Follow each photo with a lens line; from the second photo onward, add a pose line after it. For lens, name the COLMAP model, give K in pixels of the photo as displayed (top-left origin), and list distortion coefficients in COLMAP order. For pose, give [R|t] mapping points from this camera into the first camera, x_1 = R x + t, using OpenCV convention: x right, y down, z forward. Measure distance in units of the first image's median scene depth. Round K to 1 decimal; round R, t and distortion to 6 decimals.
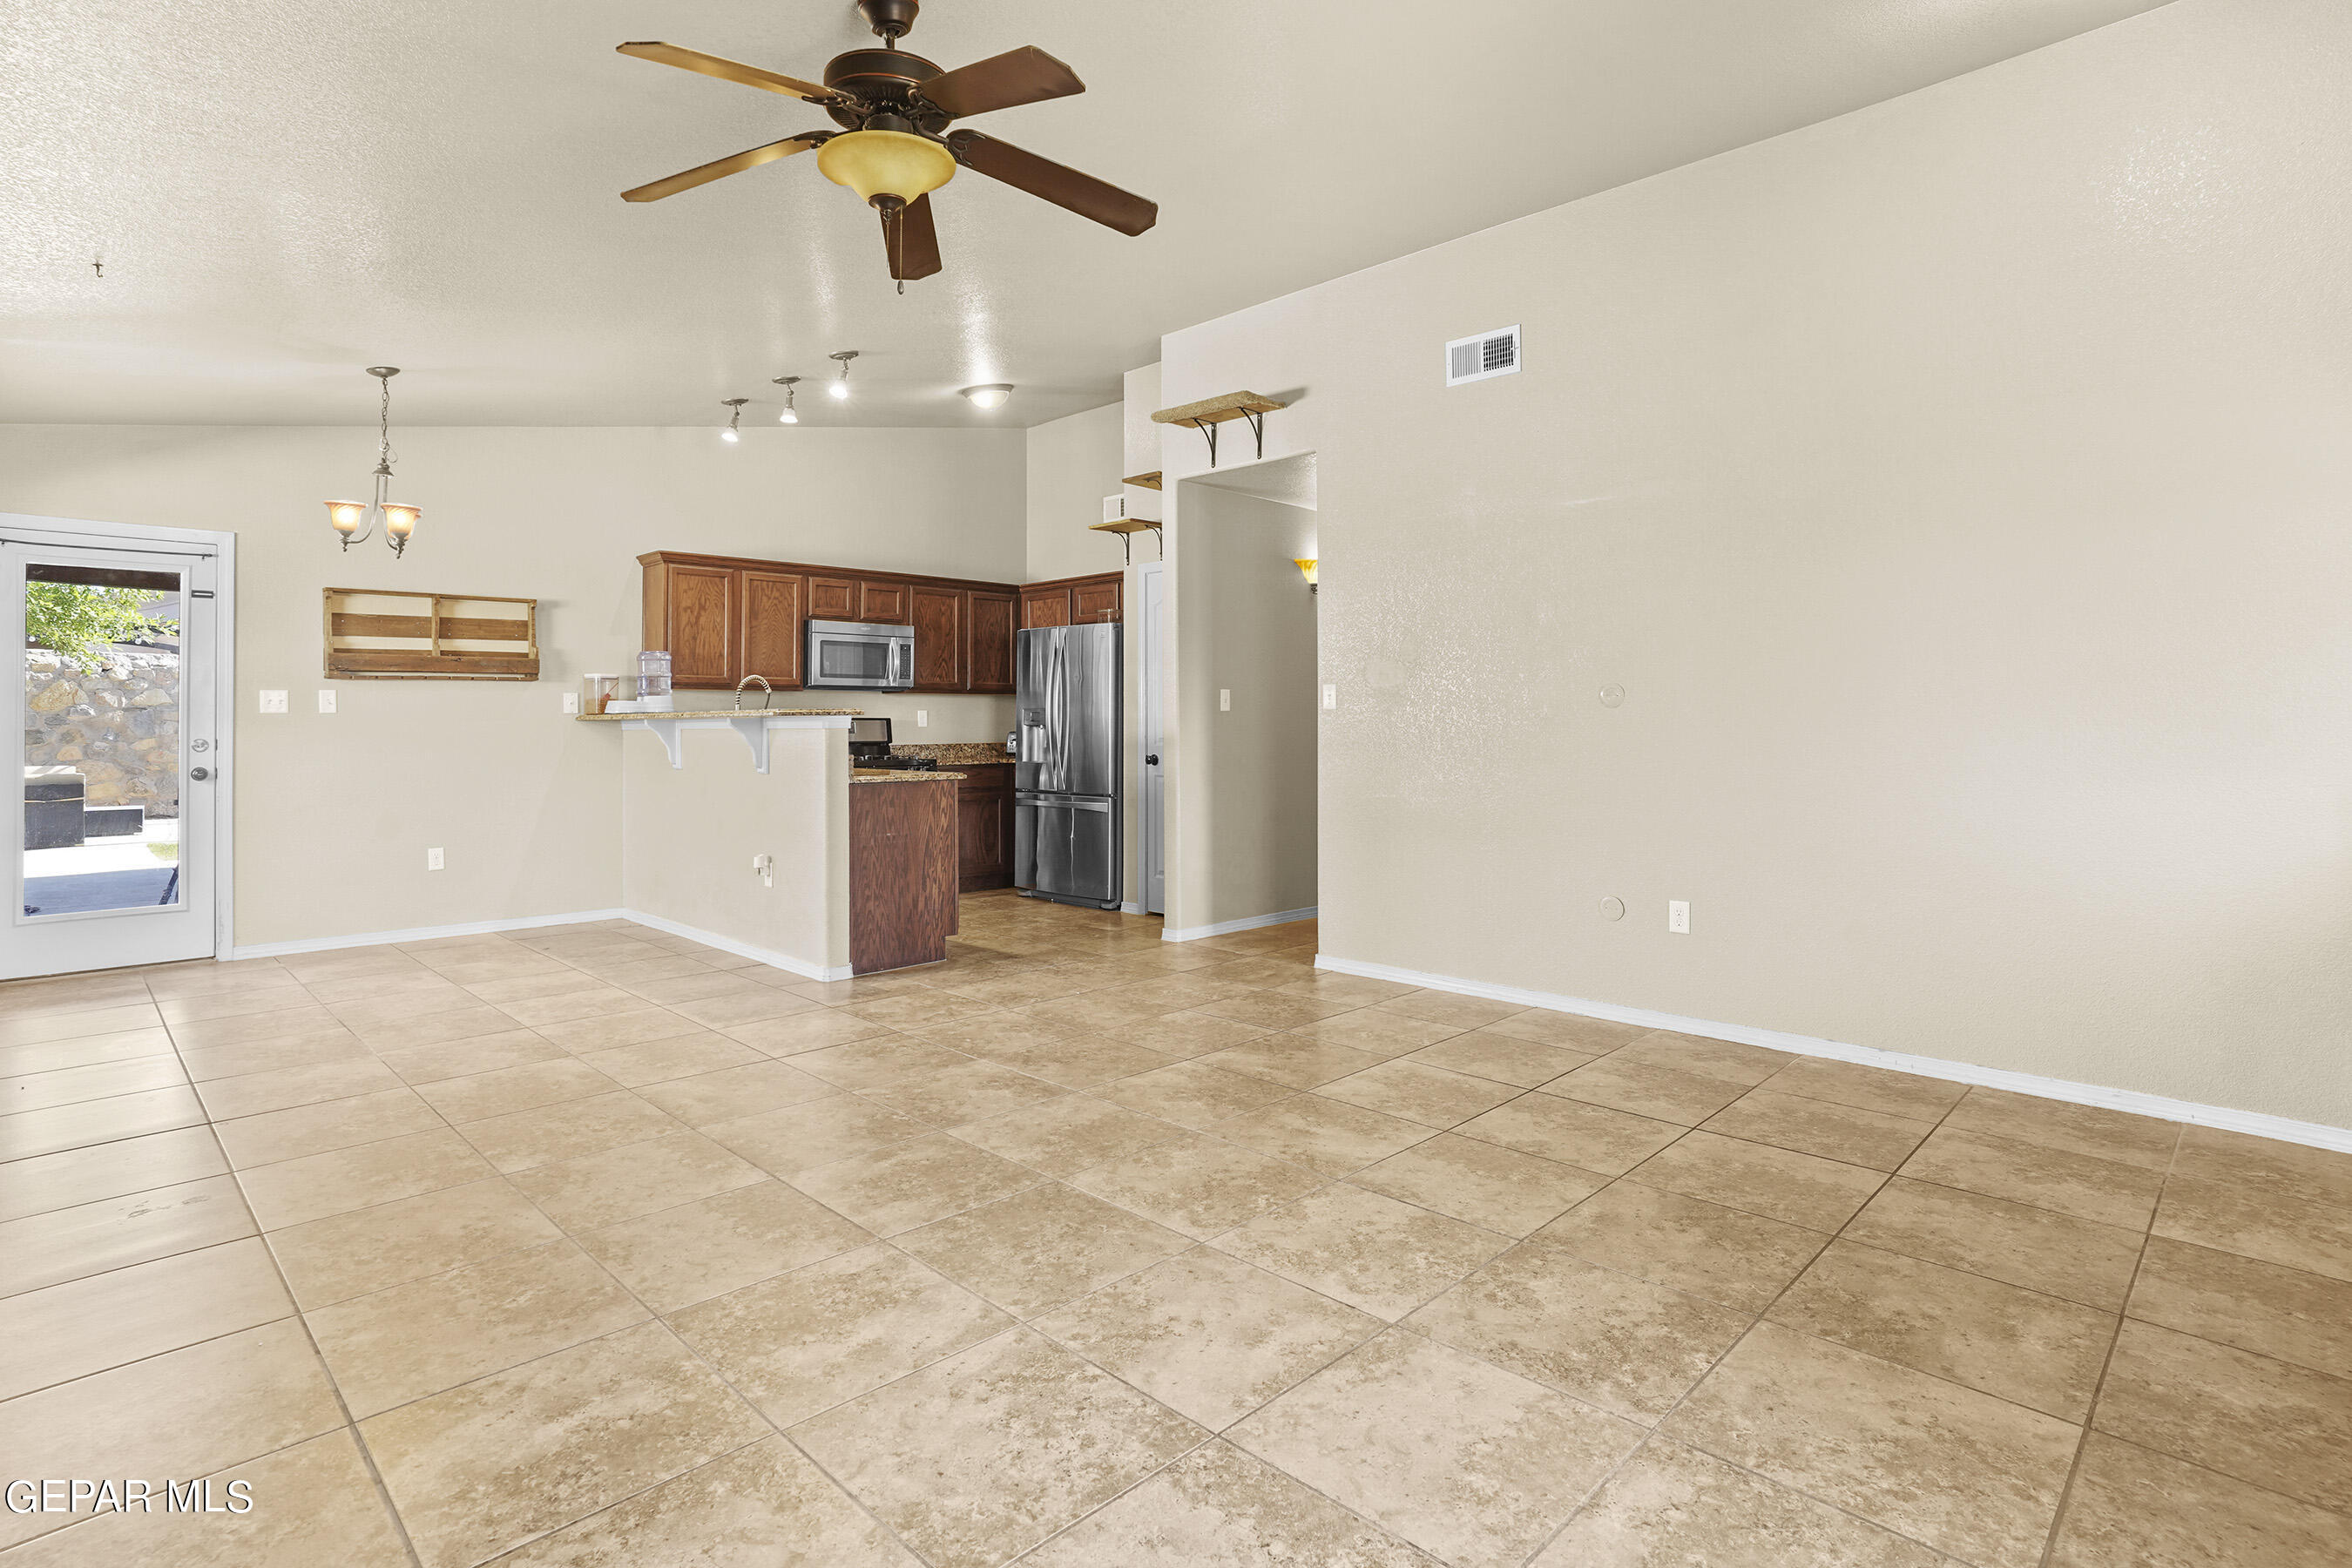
lens RADIAL K [[1165.5, 0, 1144.7], [0, 1165.5, 699.5], [0, 0, 1]] dist [-0.055683, 0.031514]
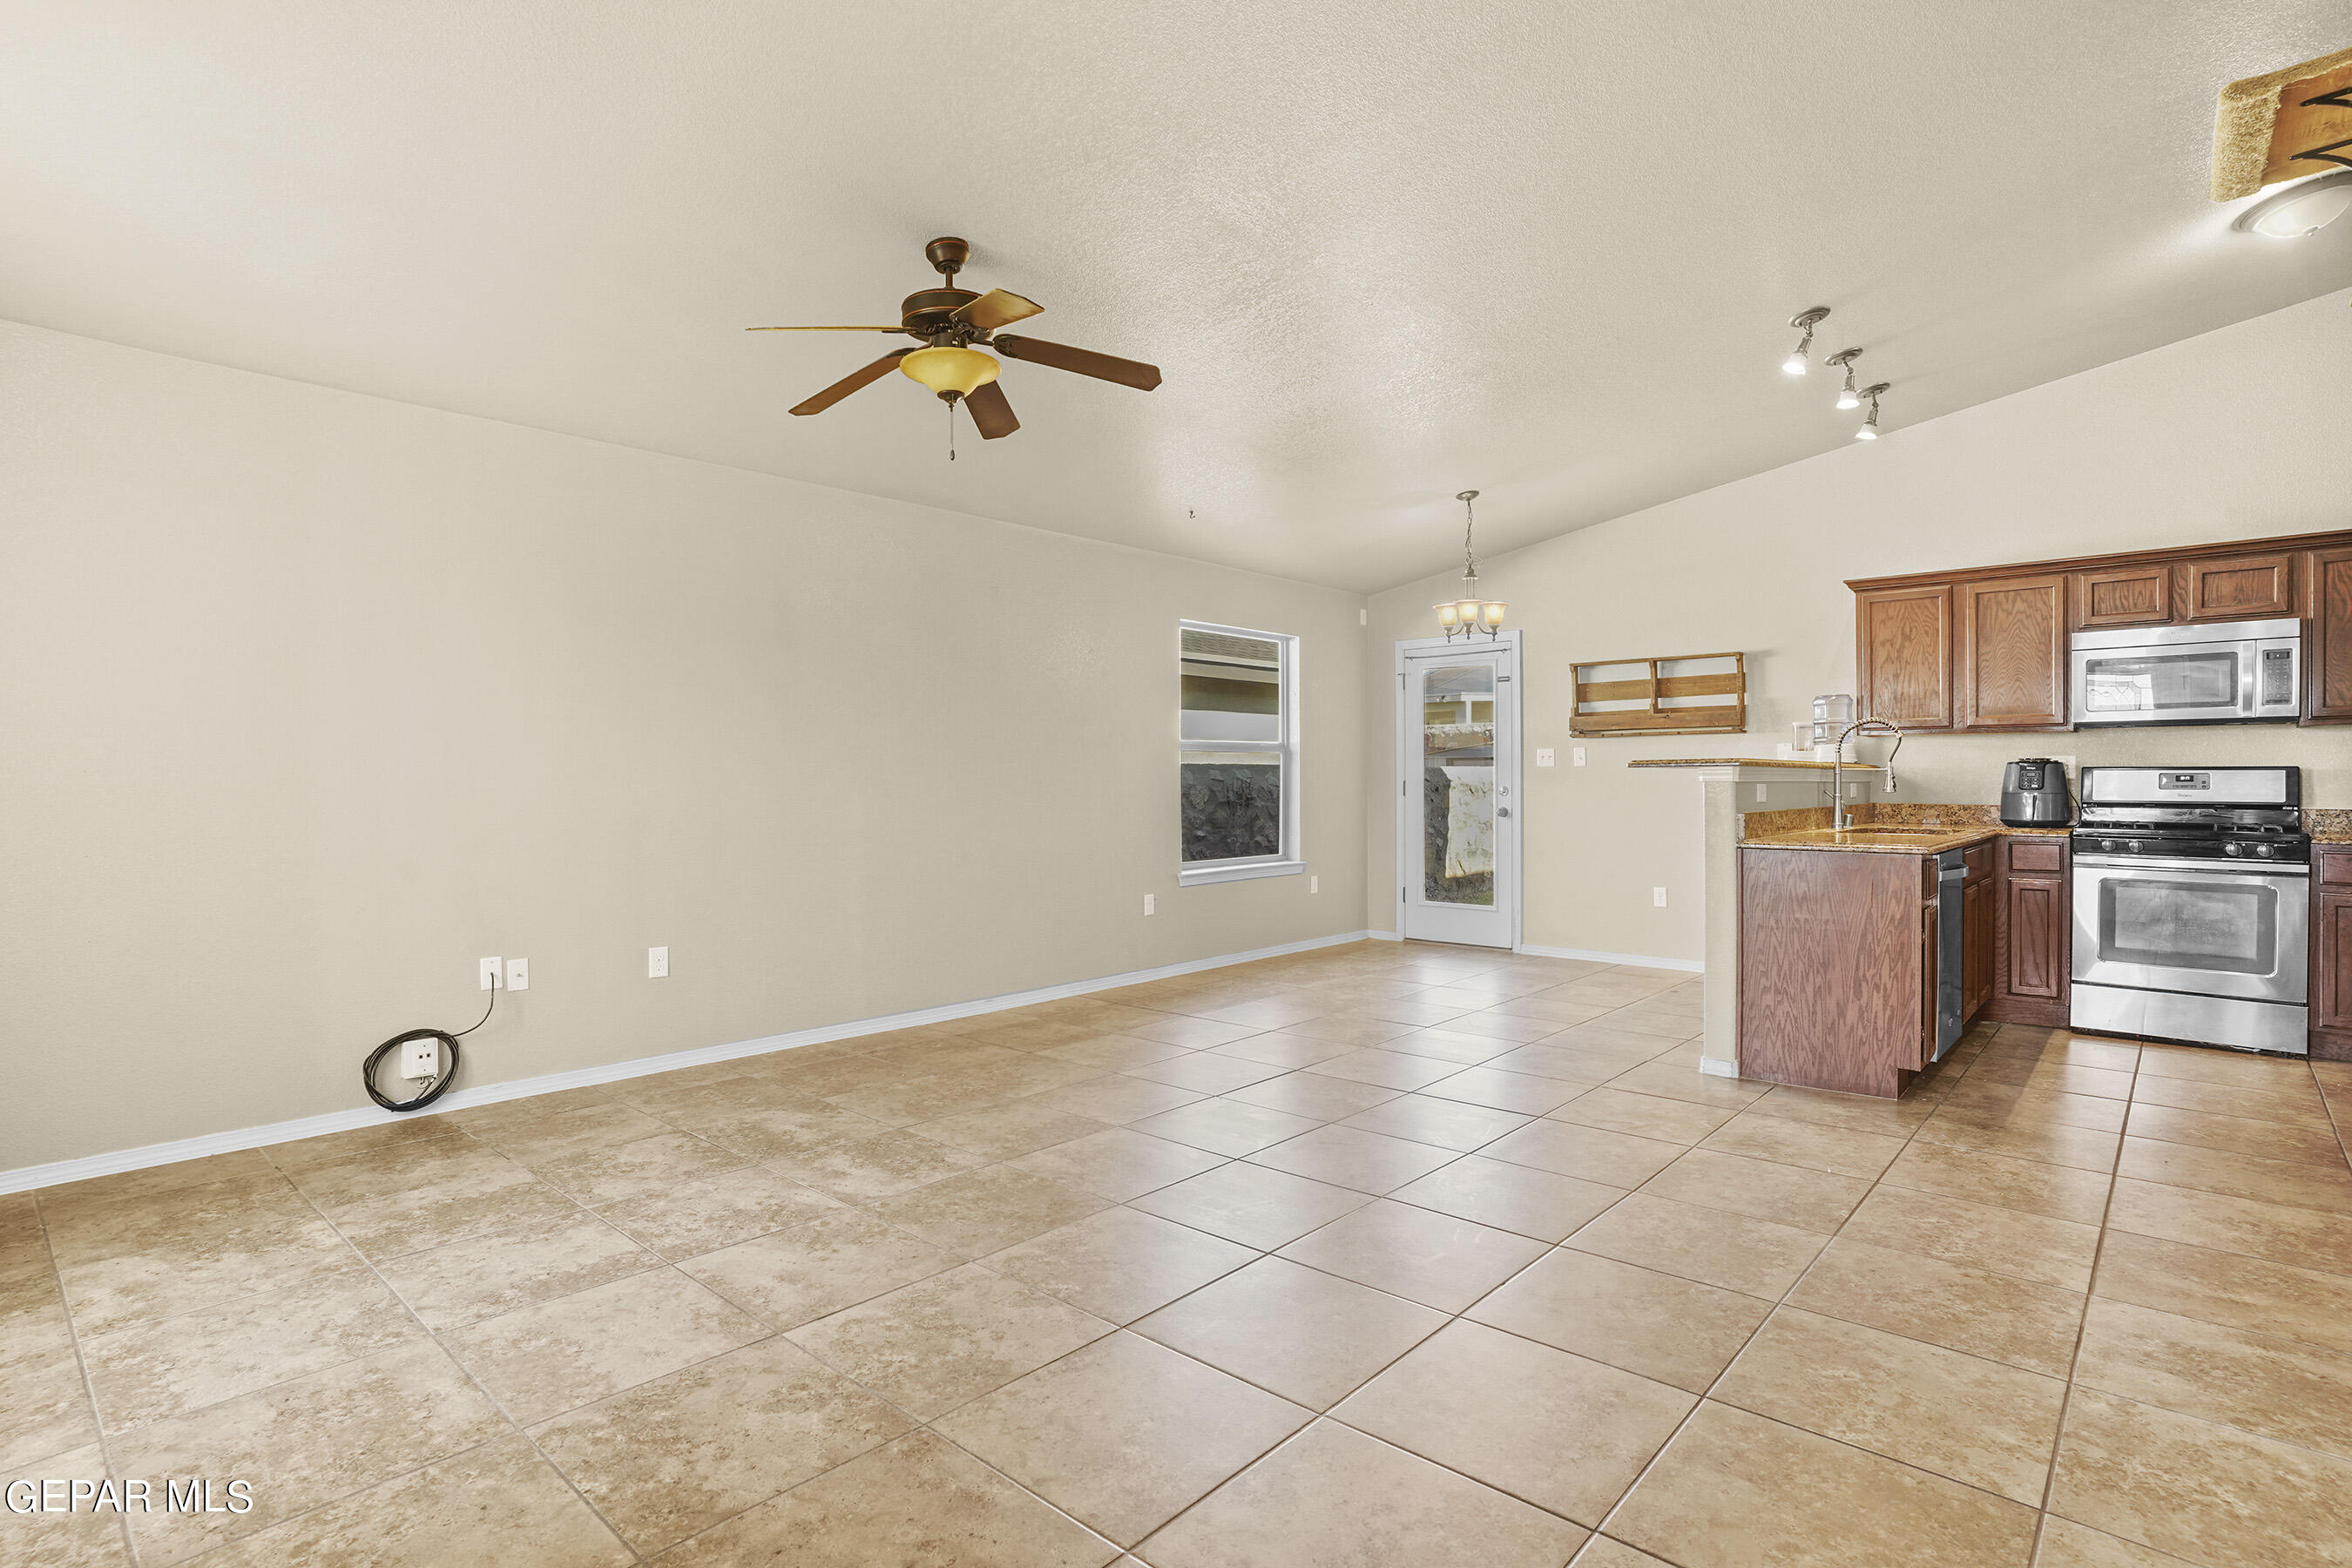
lens RADIAL K [[1165.5, 0, 1177.5], [0, 1165.5, 781.6], [0, 0, 1]] dist [-0.055683, 0.031514]
pose [[0.069620, 0.005021, -0.997561, 0.520384], [0.020685, 0.999765, 0.006475, 0.011063], [0.997359, -0.021086, 0.069500, 0.519380]]
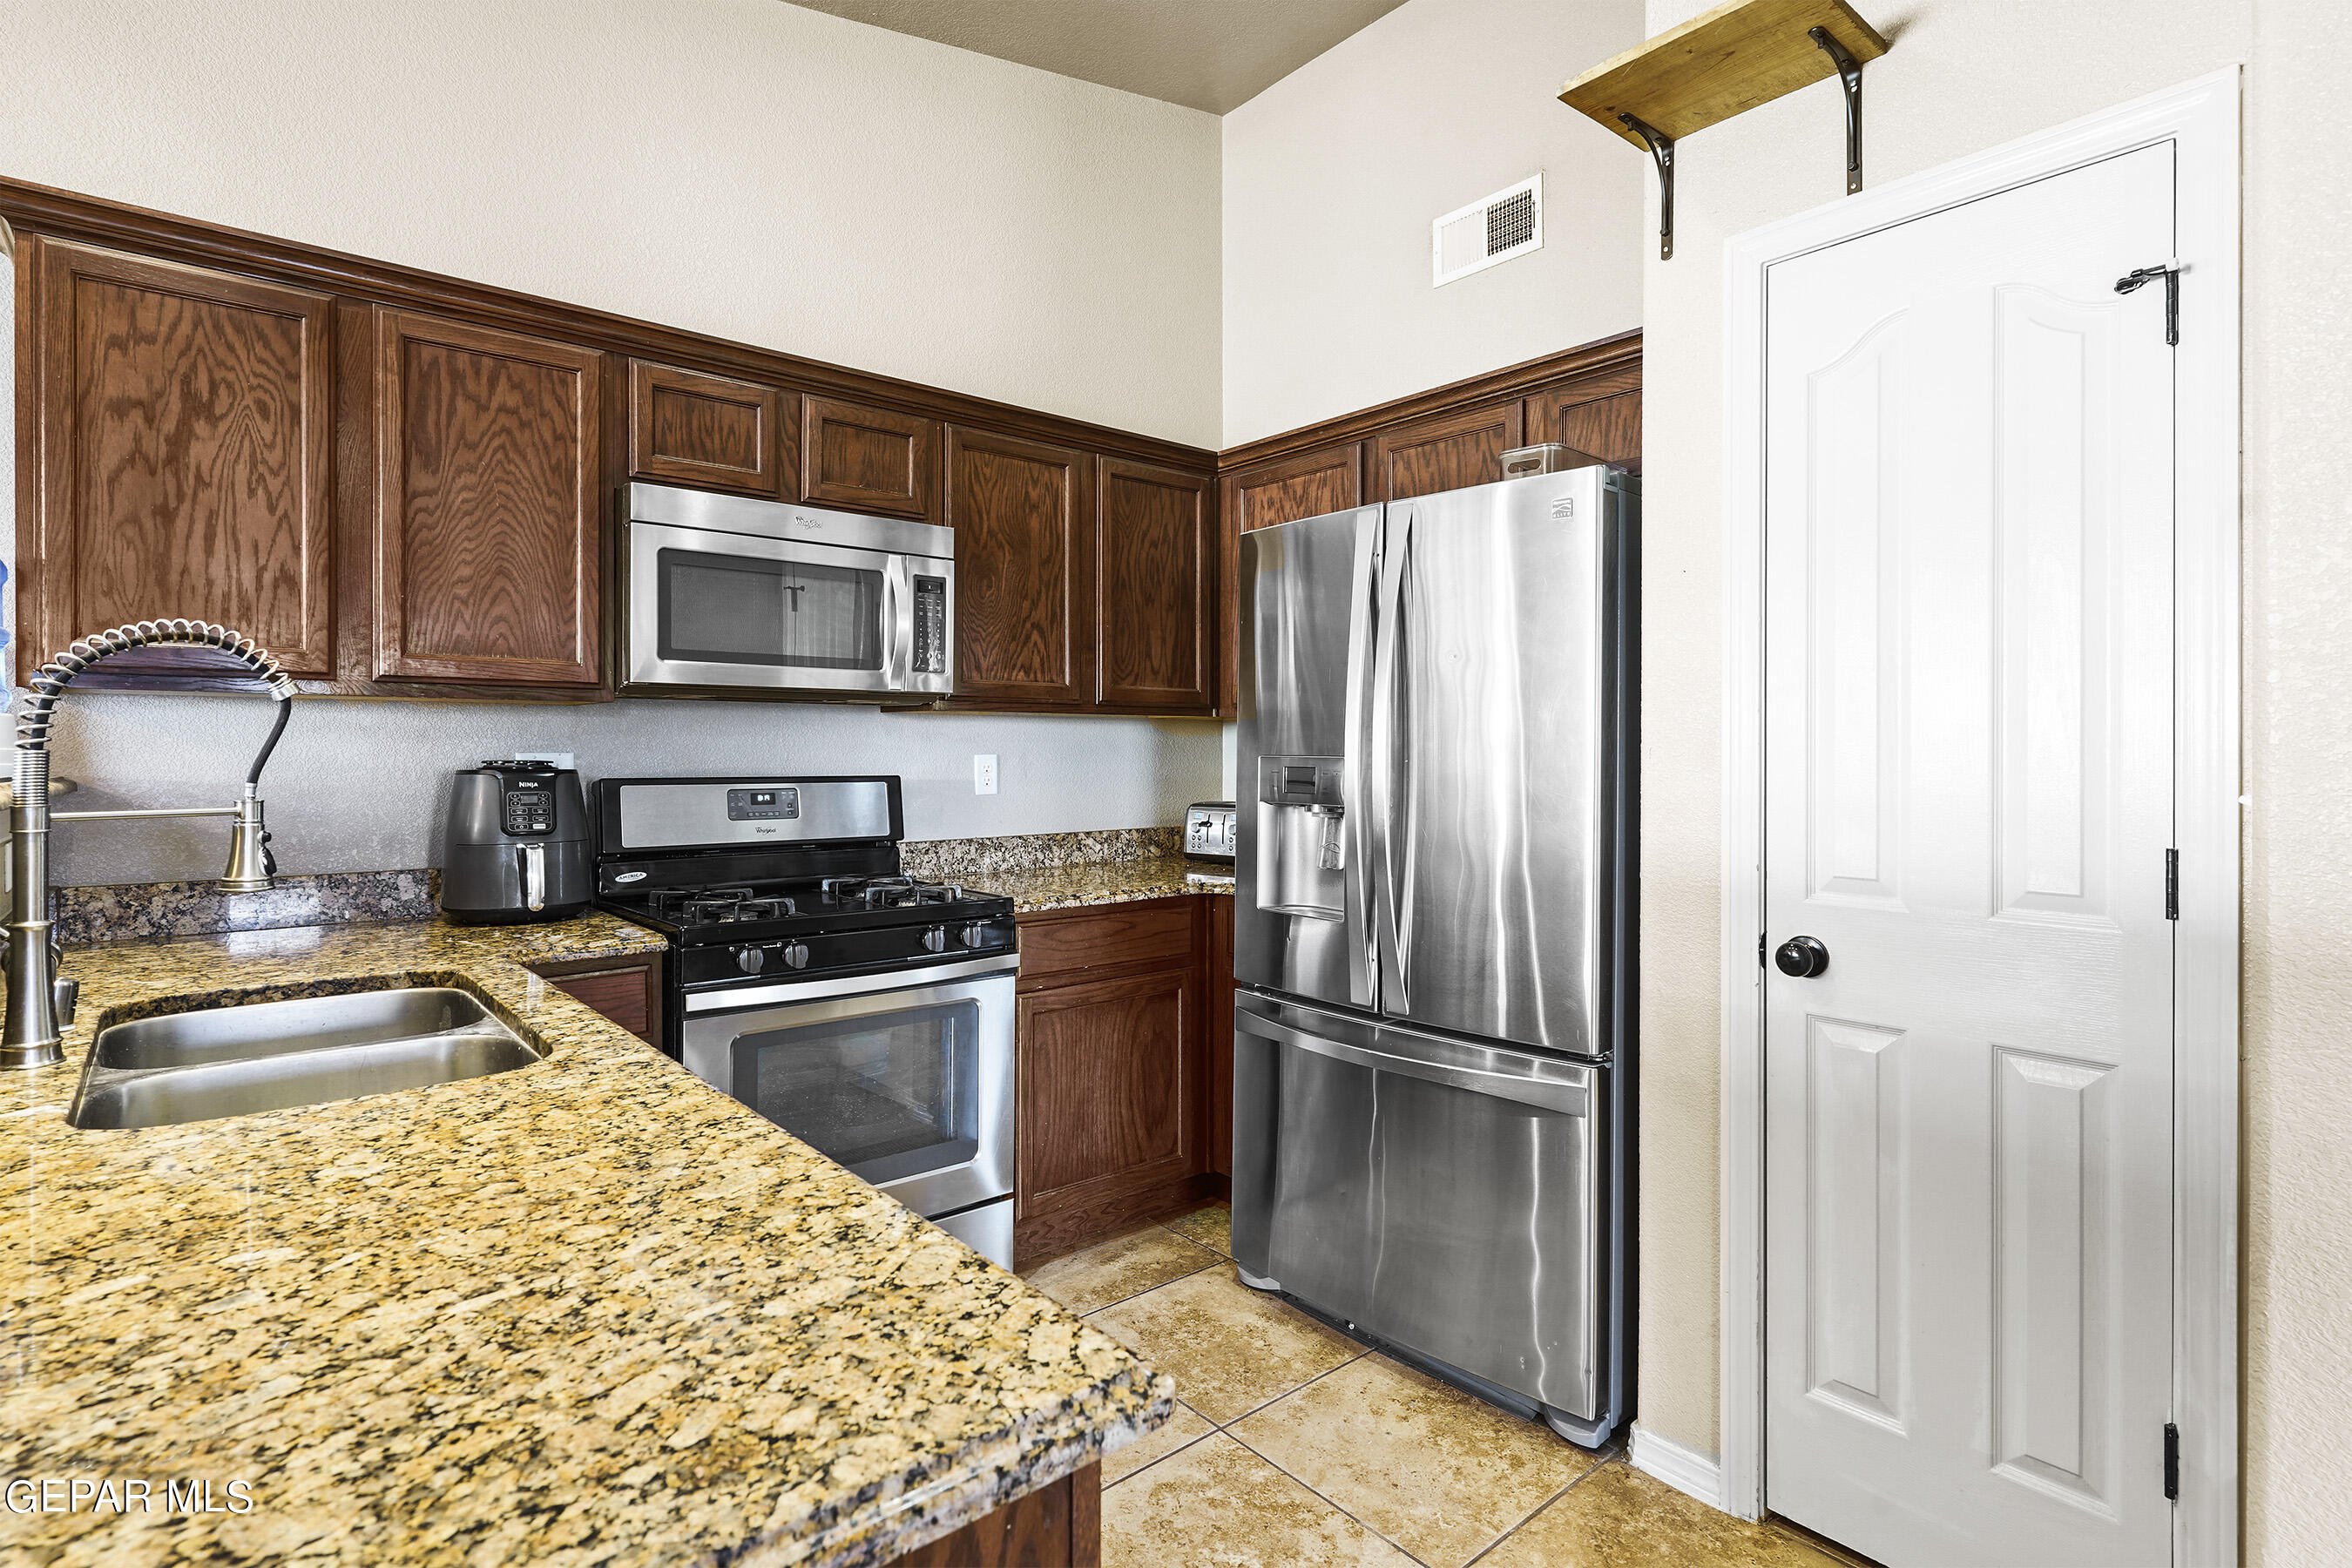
lens RADIAL K [[1165.5, 0, 1209.4], [0, 1165.5, 740.7], [0, 0, 1]] dist [-0.055683, 0.031514]
pose [[0.999347, 0.004236, -0.035873, -0.149857], [-0.003754, 0.999902, 0.013516, -0.001482], [0.035927, -0.013372, 0.999265, 0.913504]]
